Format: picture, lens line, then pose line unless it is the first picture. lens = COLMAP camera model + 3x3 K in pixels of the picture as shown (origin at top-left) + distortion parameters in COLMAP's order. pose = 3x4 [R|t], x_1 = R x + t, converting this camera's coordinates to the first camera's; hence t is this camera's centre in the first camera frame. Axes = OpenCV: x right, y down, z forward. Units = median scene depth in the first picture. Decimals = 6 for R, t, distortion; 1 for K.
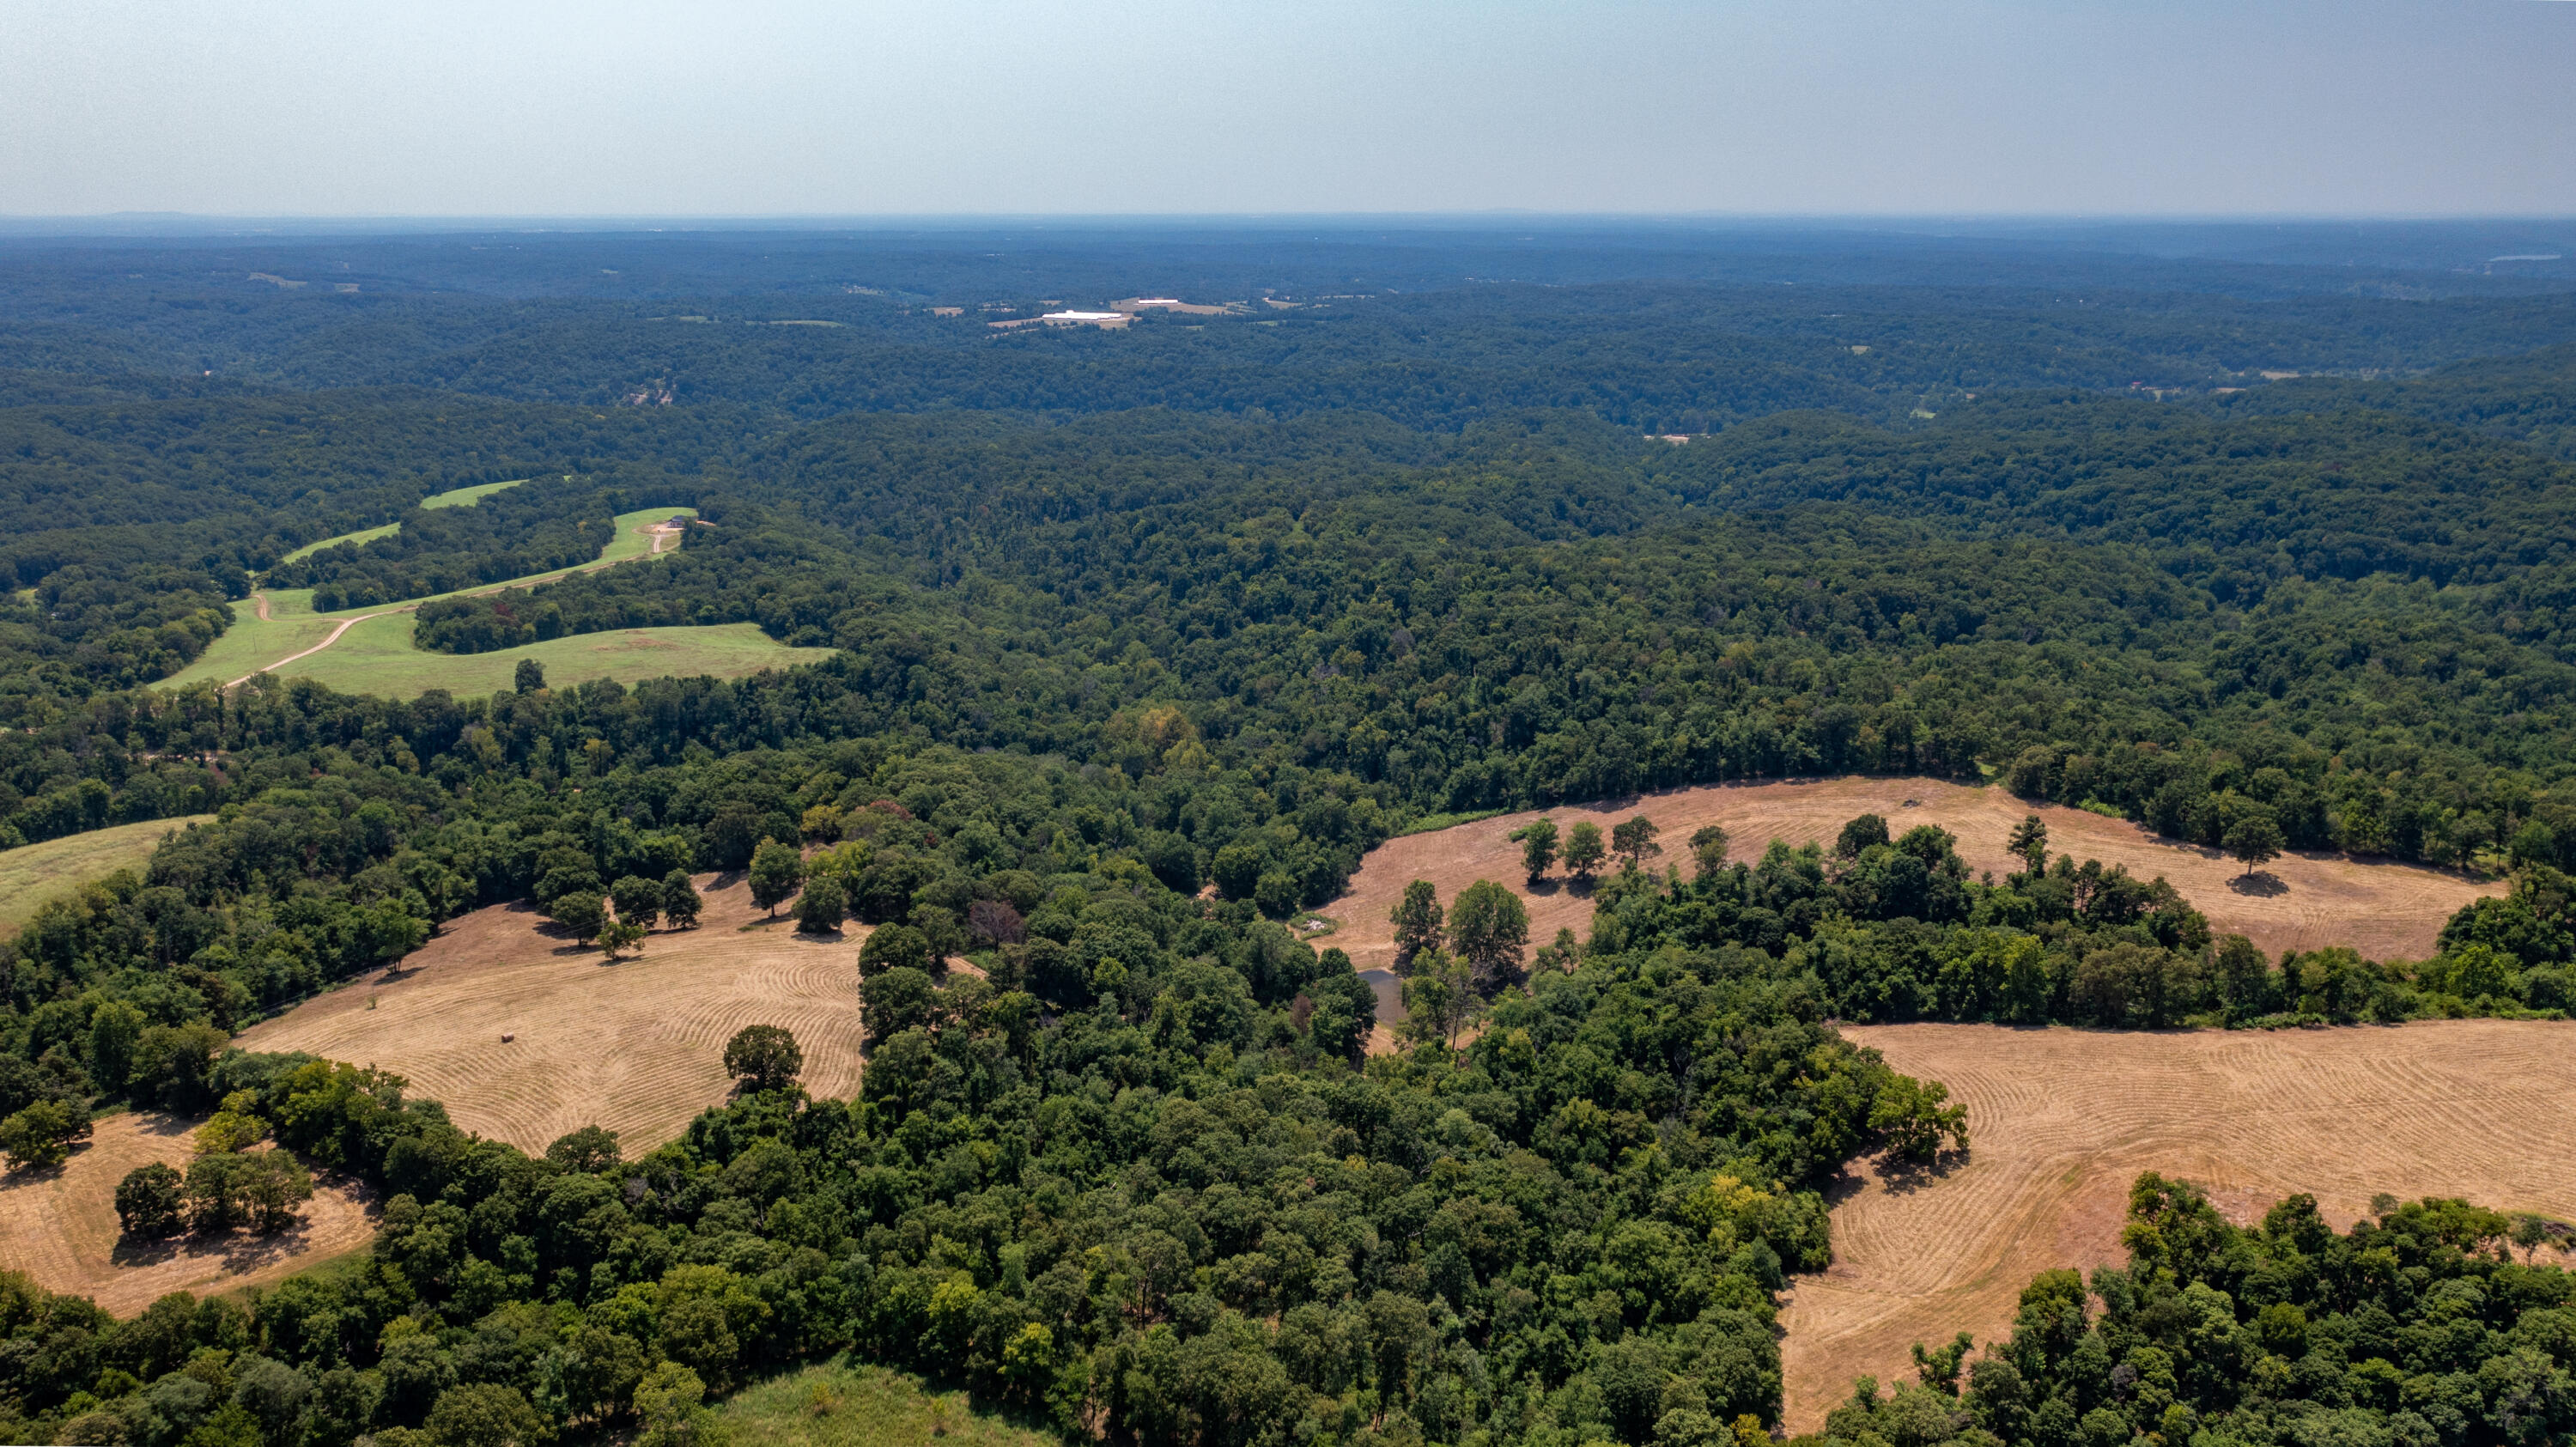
lens RADIAL K [[2040.9, 0, 1284.8], [0, 2040.9, 727.2], [0, 0, 1]] dist [-0.011644, 0.012932]
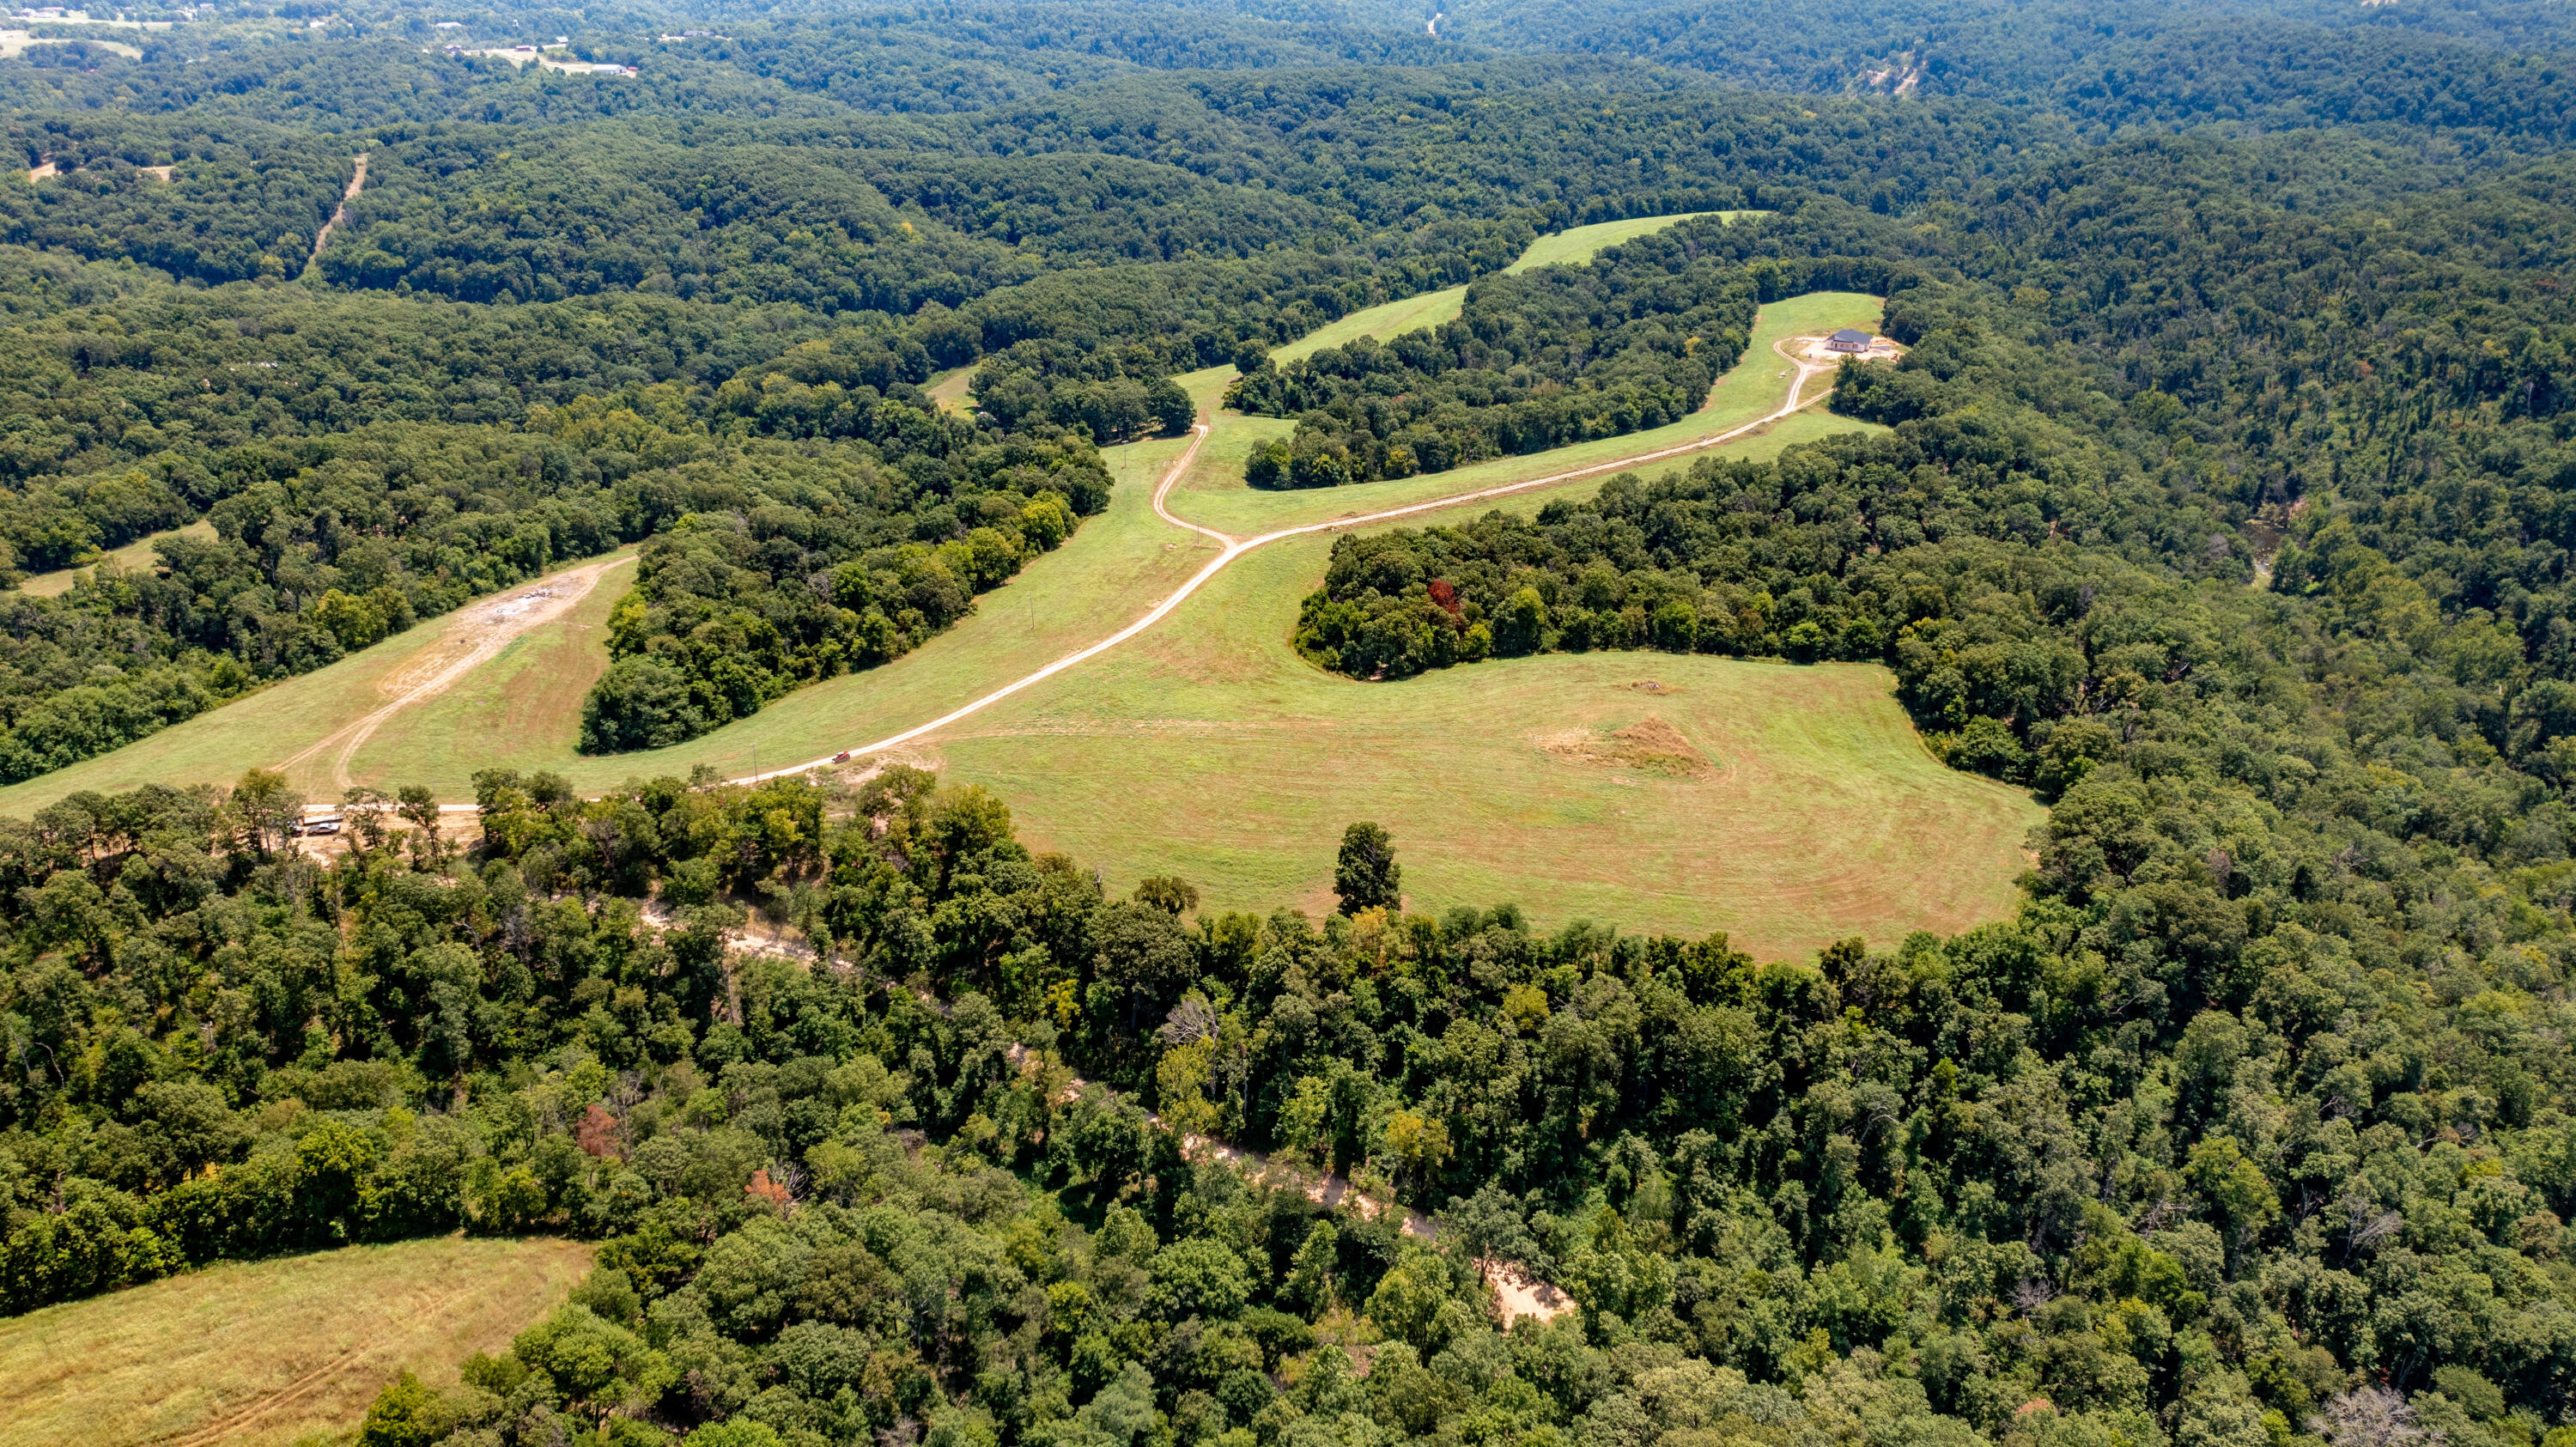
lens RADIAL K [[2040.9, 0, 1284.8], [0, 2040.9, 727.2], [0, 0, 1]] dist [-0.011644, 0.012932]
pose [[0.830471, 0.214236, -0.514219, -0.045236], [-0.125019, 0.971222, 0.202727, -0.047656], [0.542852, -0.104072, 0.833355, 0.185147]]
